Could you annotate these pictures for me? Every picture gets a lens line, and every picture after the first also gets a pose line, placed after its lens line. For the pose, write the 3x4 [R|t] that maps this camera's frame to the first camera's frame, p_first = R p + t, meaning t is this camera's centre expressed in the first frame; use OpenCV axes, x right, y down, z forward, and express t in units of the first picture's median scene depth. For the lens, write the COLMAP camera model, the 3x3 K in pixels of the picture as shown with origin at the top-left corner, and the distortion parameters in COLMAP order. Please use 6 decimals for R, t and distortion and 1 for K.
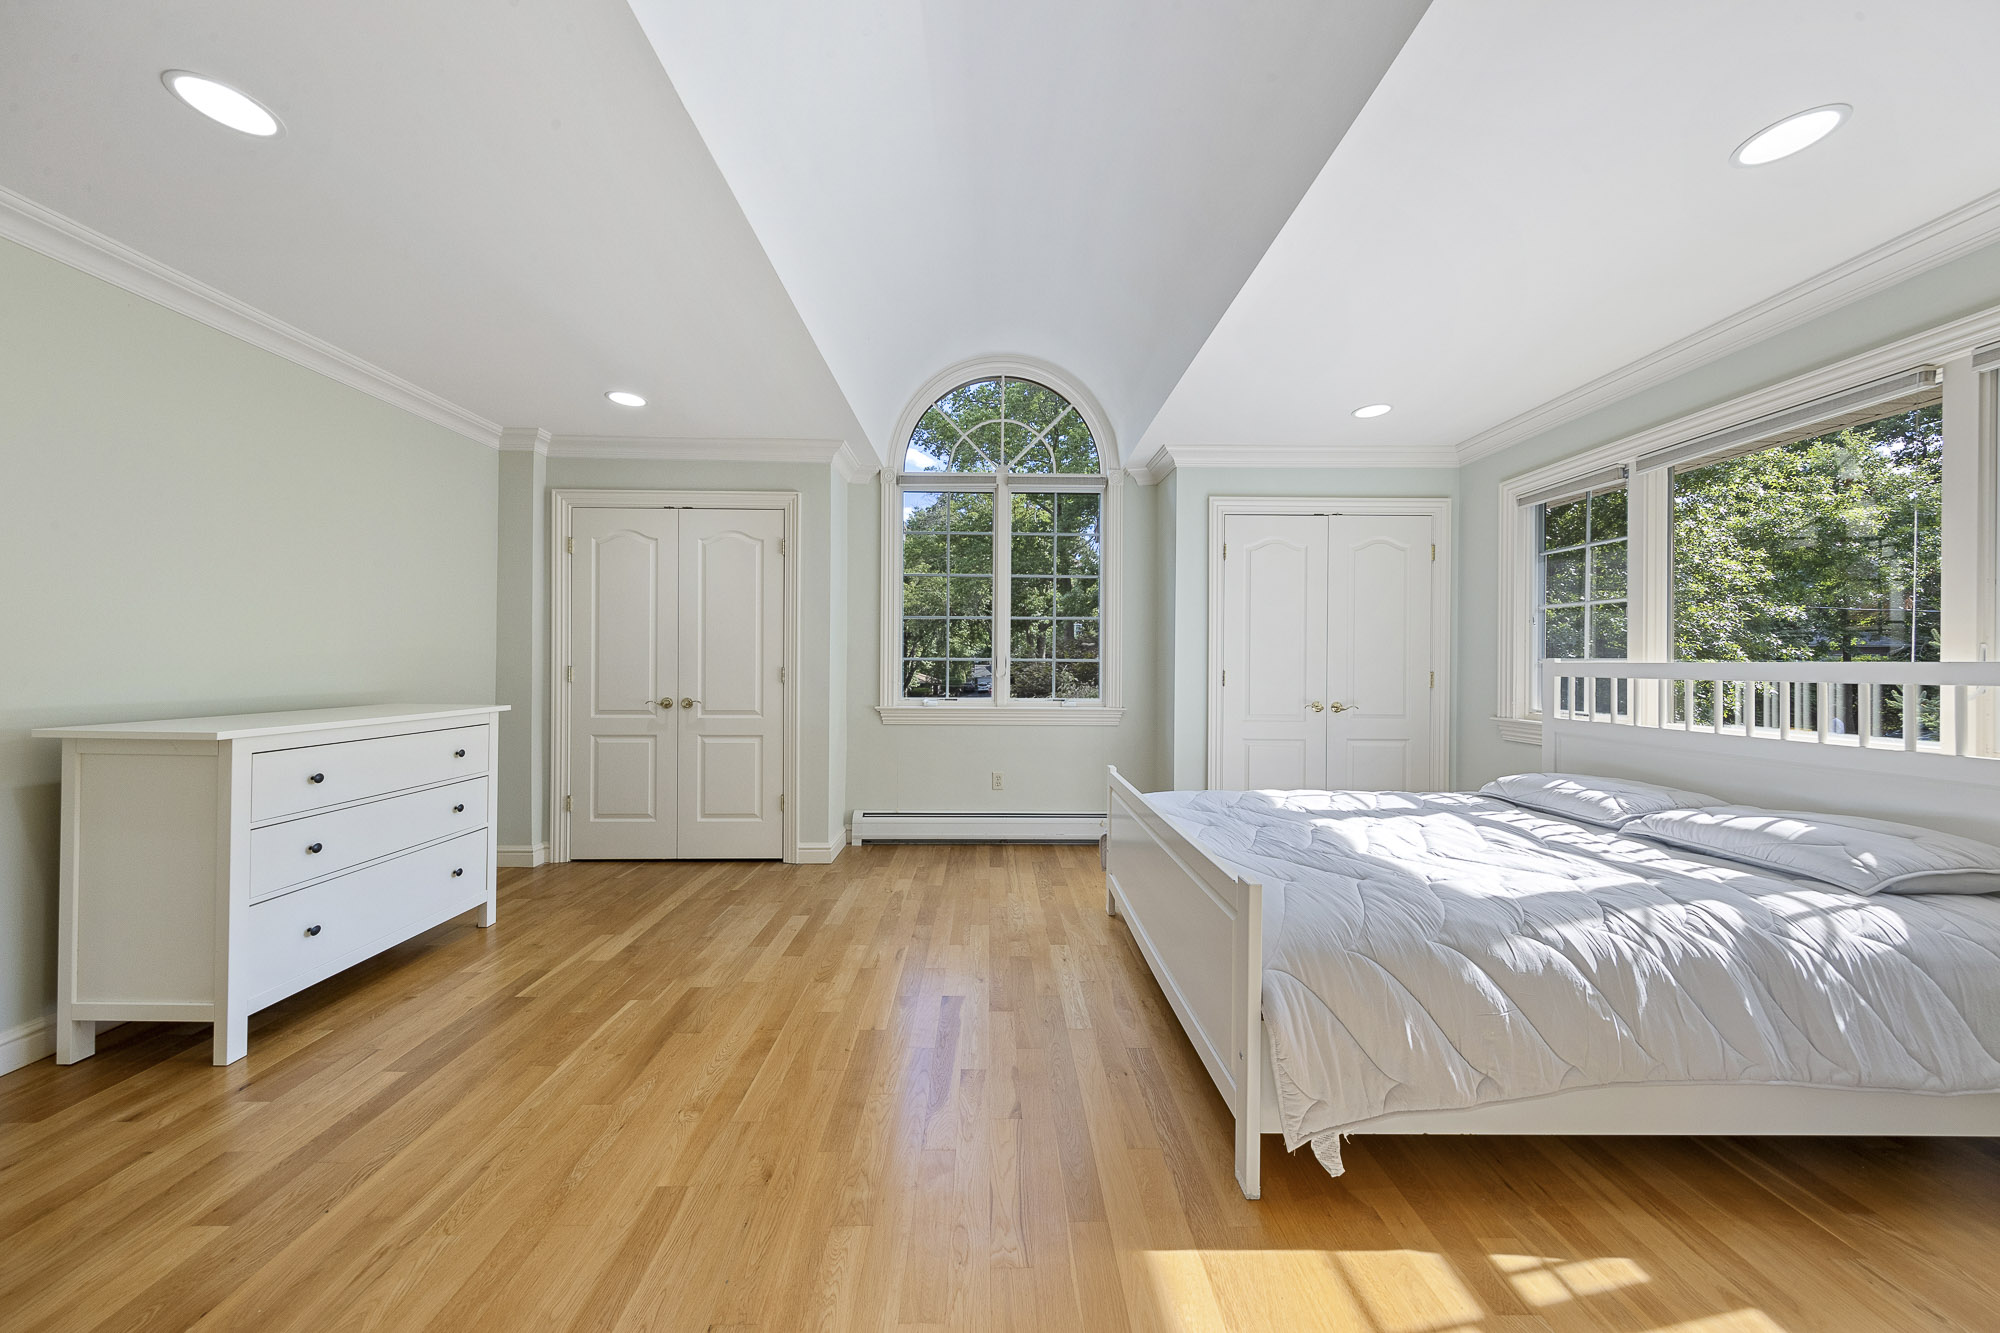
lens RADIAL K [[640.9, 0, 994.0], [0, 640.9, 663.5], [0, 0, 1]] dist [0.000607, -0.000051]
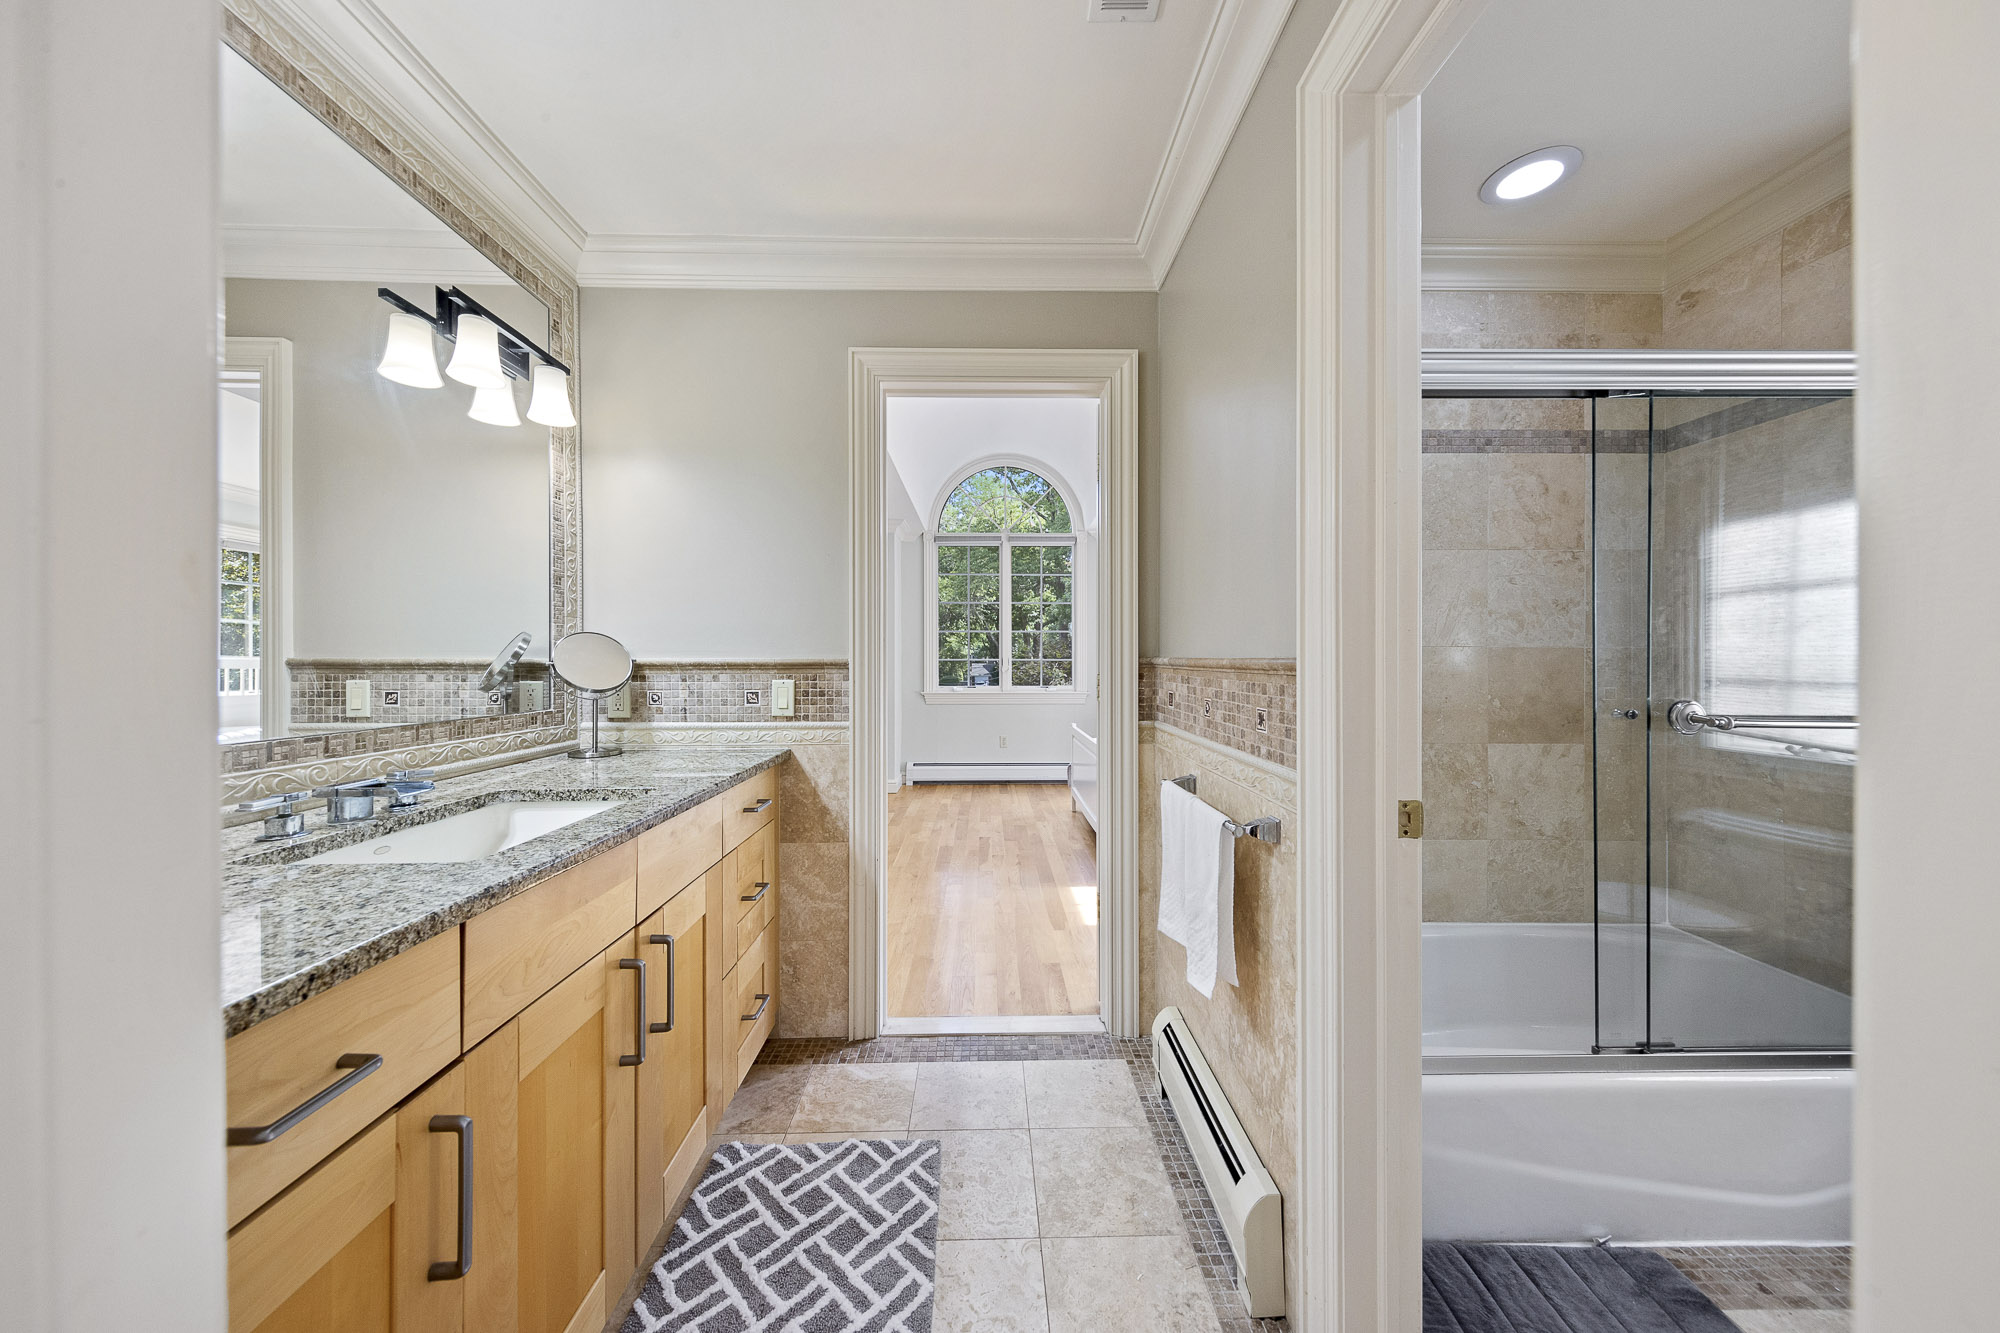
lens RADIAL K [[640.9, 0, 999.4], [0, 640.9, 661.5], [0, 0, 1]] dist [0.000607, -0.000051]
pose [[0.999891, -0.005662, 0.013611, -0.023362], [0.005674, 0.999984, -0.000809, -0.000421], [-0.013606, 0.000886, 0.999907, -0.481401]]
